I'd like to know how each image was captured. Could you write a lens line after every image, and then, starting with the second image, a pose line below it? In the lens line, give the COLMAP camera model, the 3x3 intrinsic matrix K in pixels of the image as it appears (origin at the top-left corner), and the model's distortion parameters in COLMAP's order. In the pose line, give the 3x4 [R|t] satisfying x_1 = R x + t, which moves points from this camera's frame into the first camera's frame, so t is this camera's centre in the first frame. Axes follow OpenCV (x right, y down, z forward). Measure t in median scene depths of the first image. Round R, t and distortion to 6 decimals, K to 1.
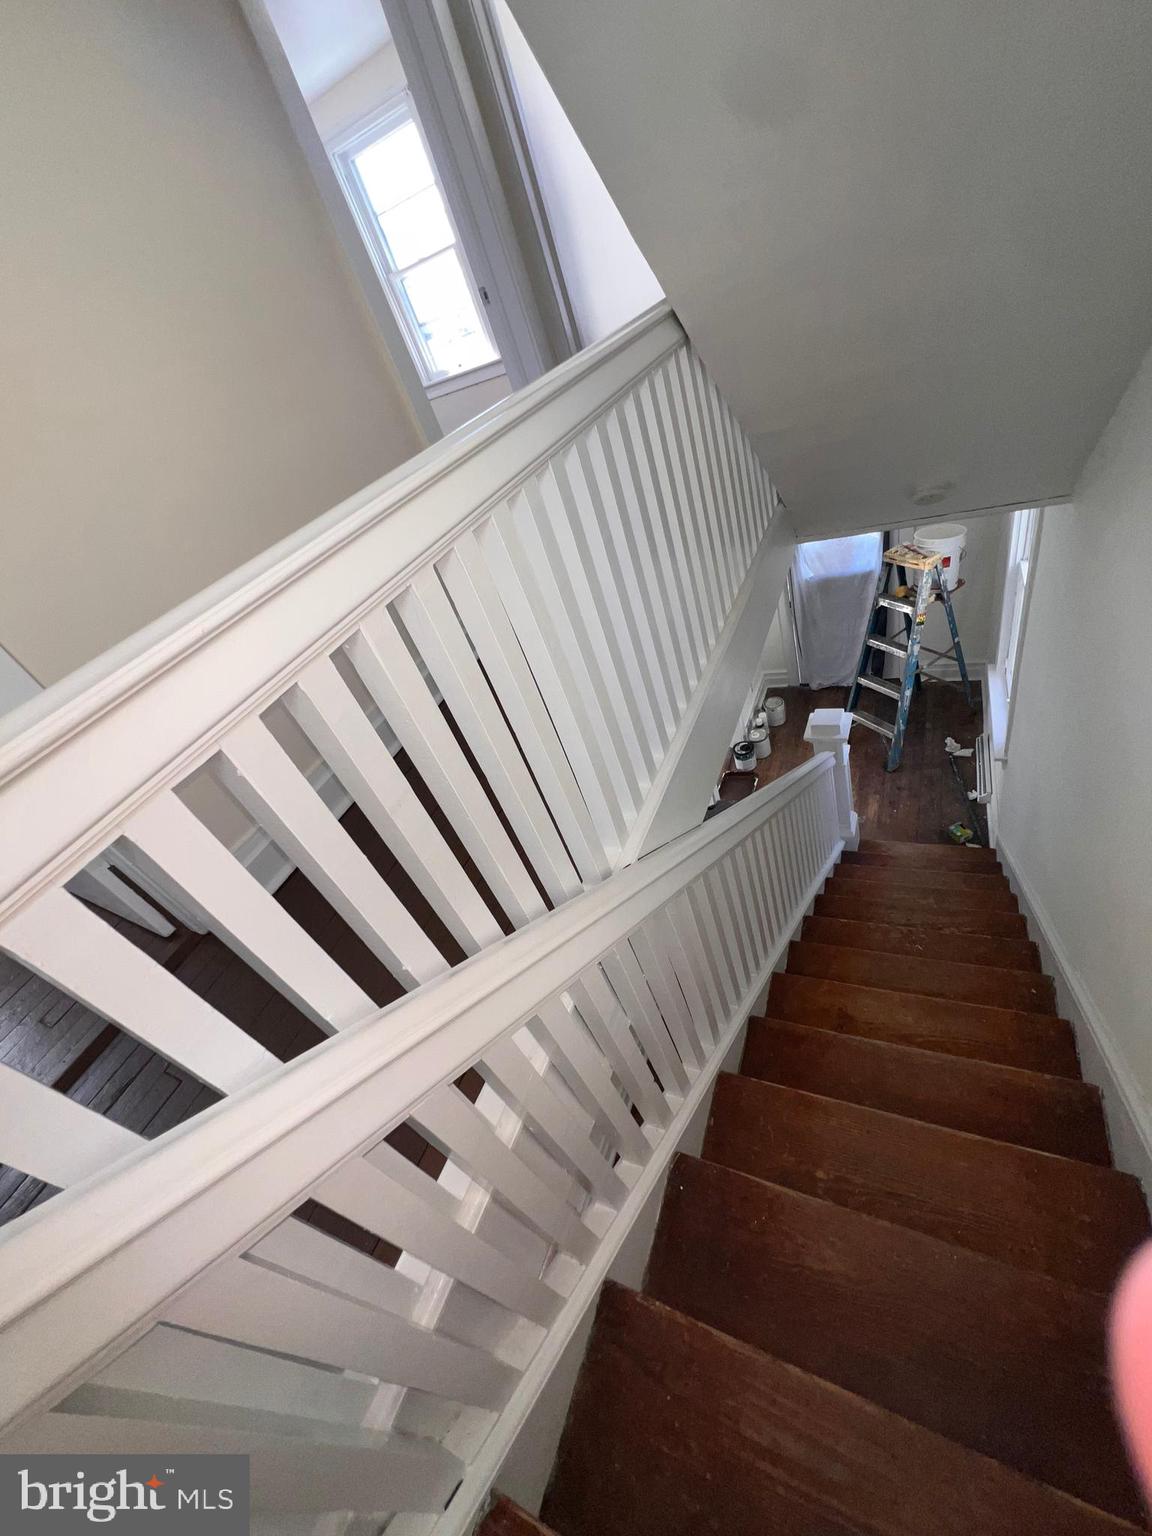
lens RADIAL K [[615.6, 0, 573.6], [0, 615.6, 764.5], [0, 0, 1]] dist [-0.001038, -0.000158]
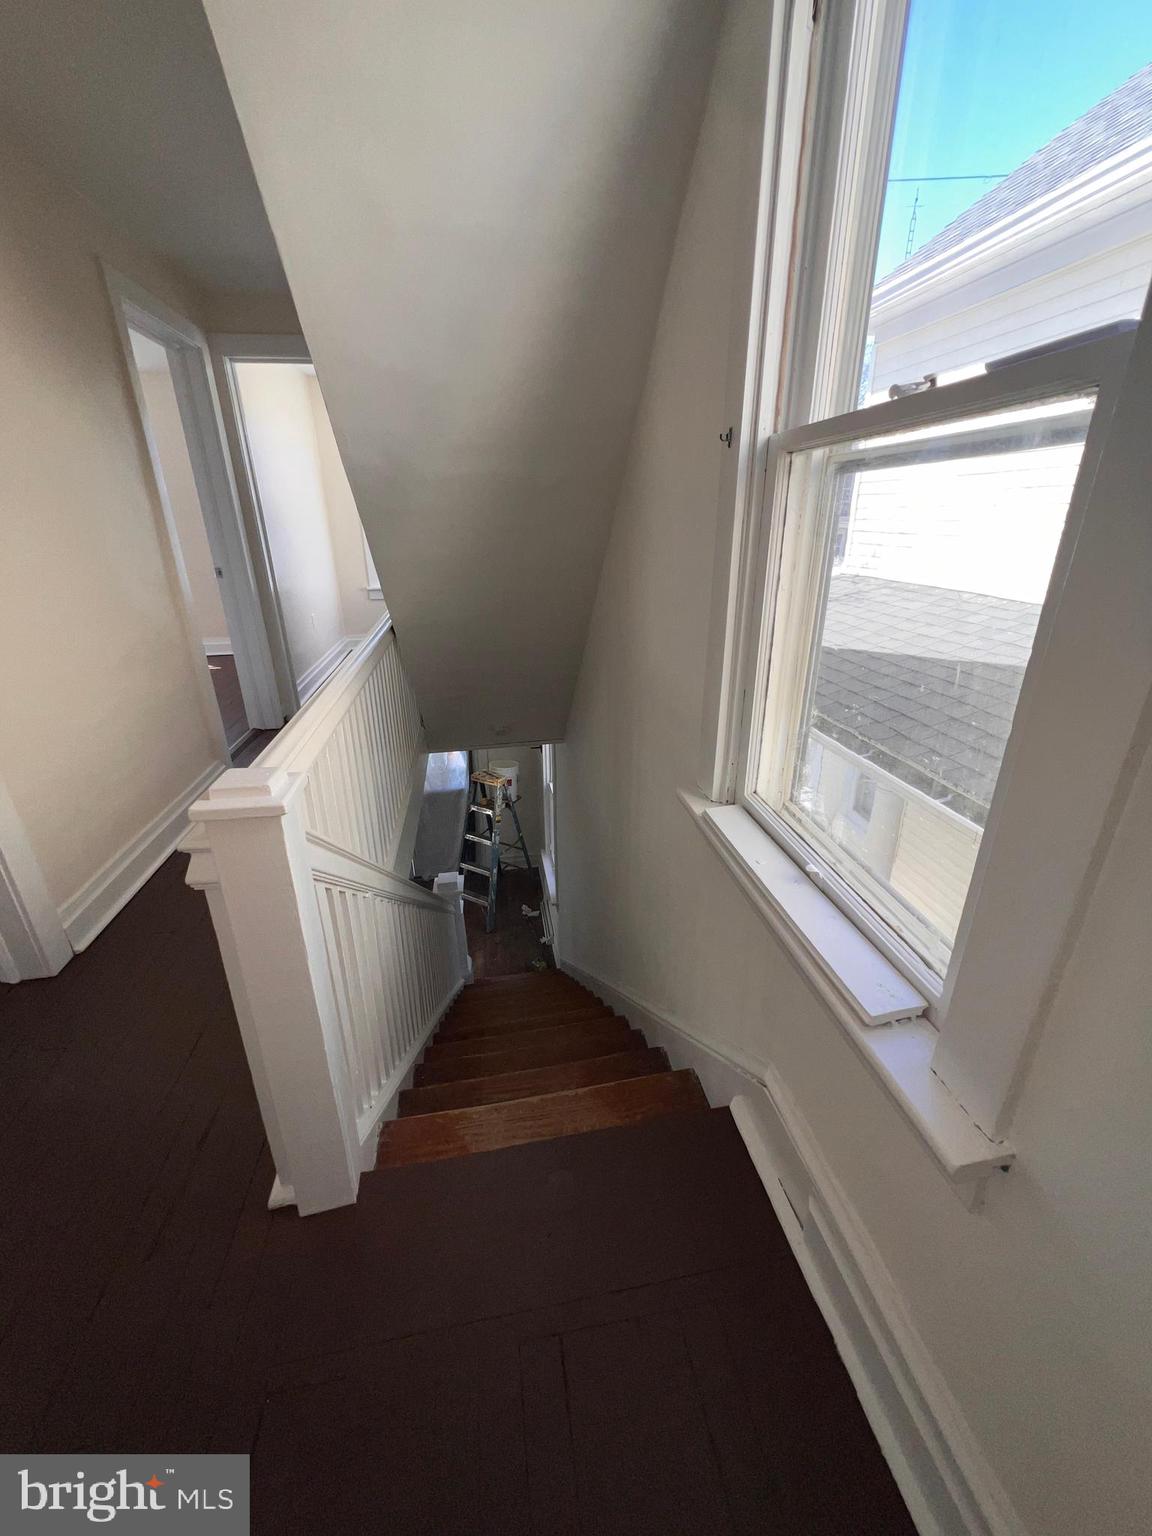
lens RADIAL K [[615.6, 0, 573.6], [0, 615.6, 764.5], [0, 0, 1]] dist [-0.001038, -0.000158]
pose [[0.802081, 0.092968, 0.589934, -0.157208], [0.139464, 0.931340, -0.336387, 0.153923], [-0.580703, 0.352084, 0.734045, -0.208344]]
